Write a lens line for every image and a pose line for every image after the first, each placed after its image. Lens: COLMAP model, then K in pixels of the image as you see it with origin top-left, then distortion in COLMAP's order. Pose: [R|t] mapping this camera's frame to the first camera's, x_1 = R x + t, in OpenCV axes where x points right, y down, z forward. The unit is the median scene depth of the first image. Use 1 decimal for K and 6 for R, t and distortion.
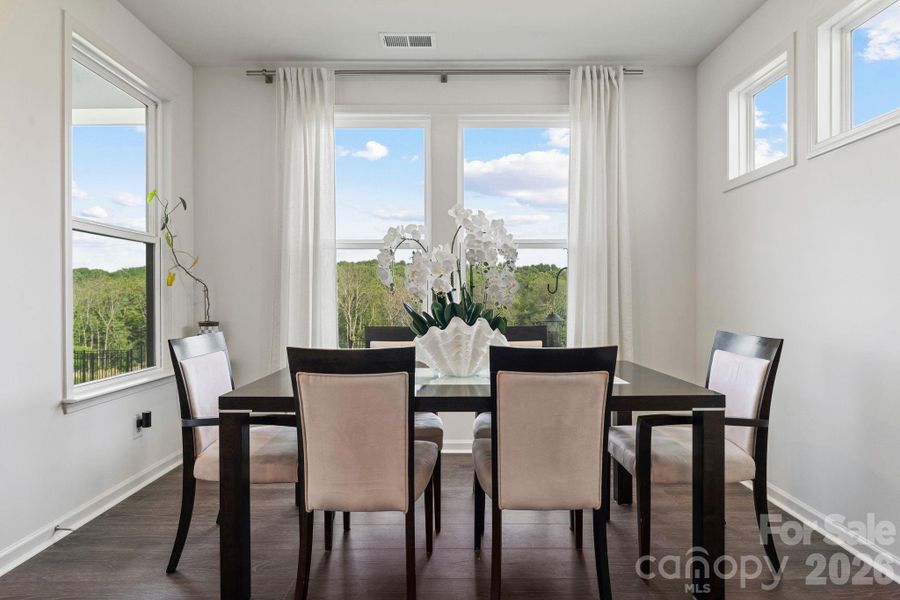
lens RADIAL K [[507.5, 0, 448.6], [0, 507.5, 301.3], [0, 0, 1]] dist [-0.001563, 0.002829]
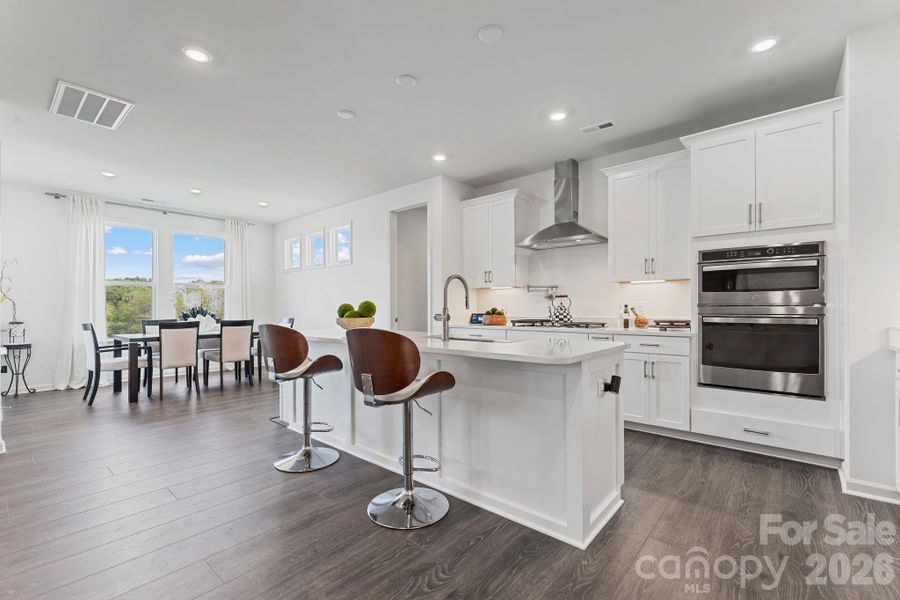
lens RADIAL K [[393.8, 0, 445.8], [0, 393.8, 307.6], [0, 0, 1]] dist [0.007893, -0.000934]
pose [[0.659679, -0.002659, 0.751543, -0.534897], [0.009612, 0.999942, -0.004899, 0.011092], [-0.751486, 0.010456, 0.659666, -1.167707]]
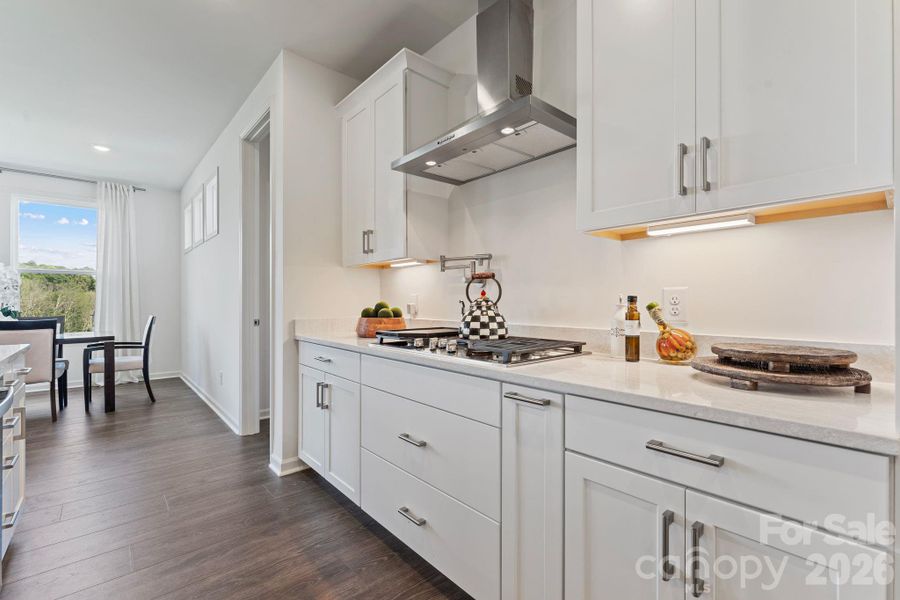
lens RADIAL K [[393.8, 0, 449.8], [0, 393.8, 302.7], [0, 0, 1]] dist [0.007893, -0.000934]
pose [[0.749139, -0.001206, 0.662412, 0.248160], [0.005493, 0.999975, -0.004391, 0.009763], [-0.662390, 0.006928, 0.749127, -0.989945]]
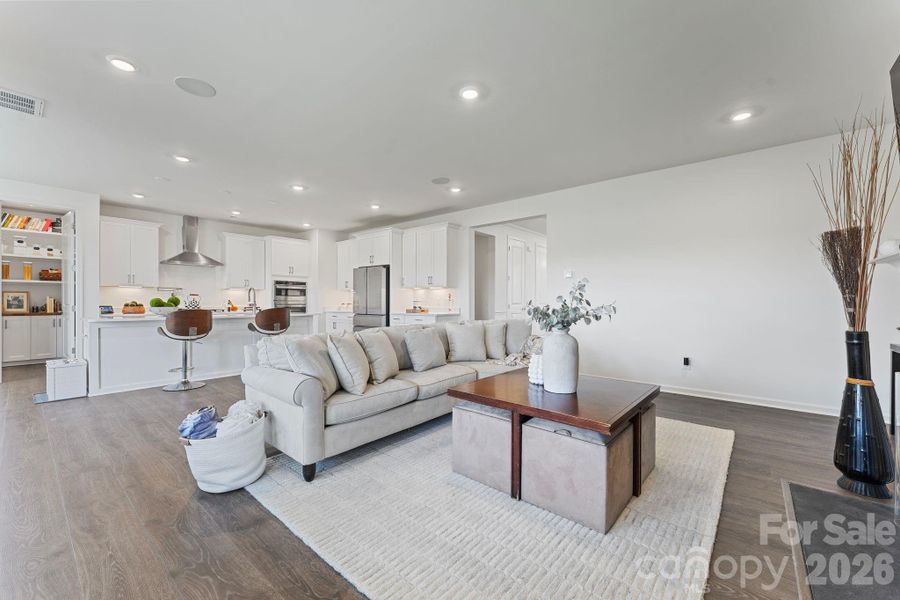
lens RADIAL K [[367.5, 0, 453.5], [0, 367.5, 303.2], [0, 0, 1]] dist [0.002412, 0.000412]
pose [[-0.770451, -0.003089, 0.637492, -1.732328], [0.004136, 0.999943, 0.009845, 0.005043], [-0.637486, 0.010222, -0.770394, 0.015501]]
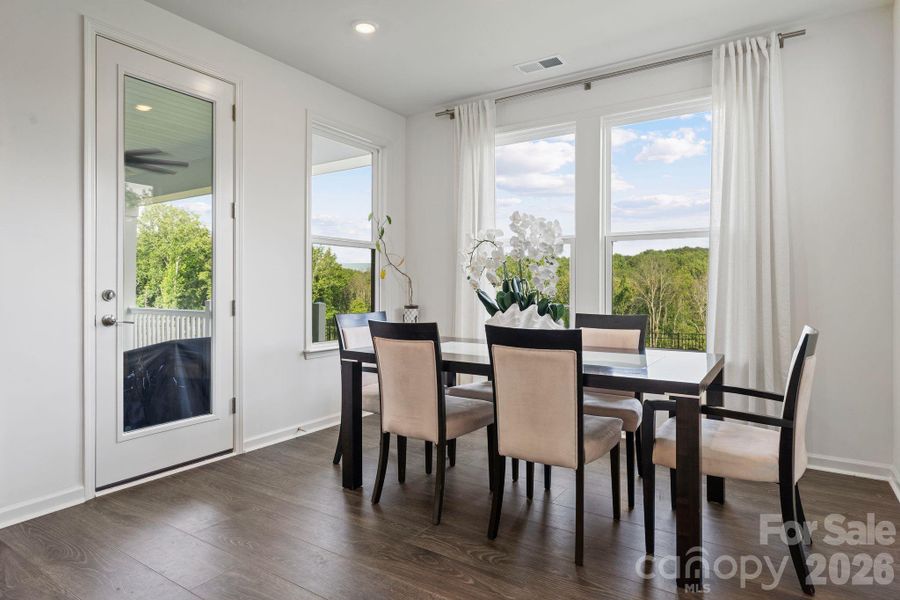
lens RADIAL K [[507.5, 0, 454.9], [0, 507.5, 287.4], [0, 0, 1]] dist [-0.001563, 0.002829]
pose [[0.839255, 0.001834, -0.543736, 0.356951], [-0.006390, 0.999959, -0.006491, 0.000844], [0.543701, 0.008922, 0.839232, -0.064816]]
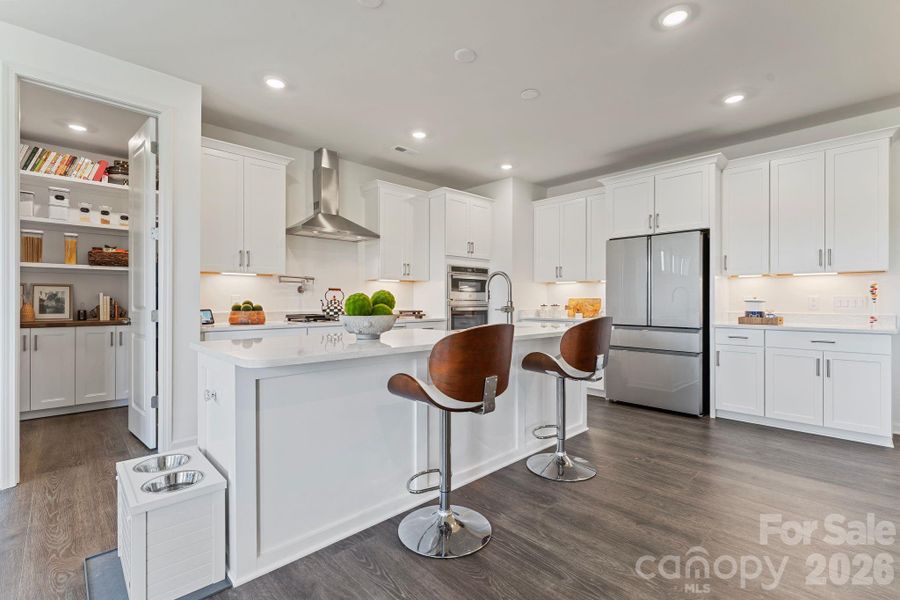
lens RADIAL K [[411.8, 0, 453.7], [0, 411.8, 300.3], [0, 0, 1]] dist [0.002665, 0.000312]
pose [[-0.698201, 0.001004, 0.715901, -0.522797], [0.005193, 0.999980, 0.003663, 0.003309], [-0.715882, 0.006275, -0.698193, -0.008099]]
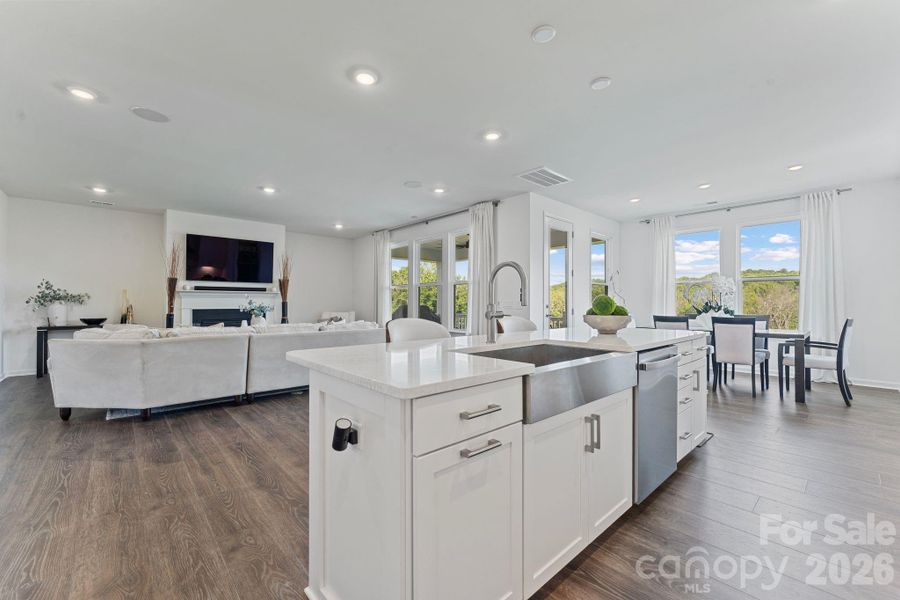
lens RADIAL K [[367.5, 0, 452.3], [0, 367.5, 299.5], [0, 0, 1]] dist [0.002412, 0.000412]
pose [[0.677562, -0.006207, -0.735439, 0.387024], [-0.007637, 0.999851, -0.015475, 0.009940], [0.735426, 0.016102, 0.677414, -1.112564]]
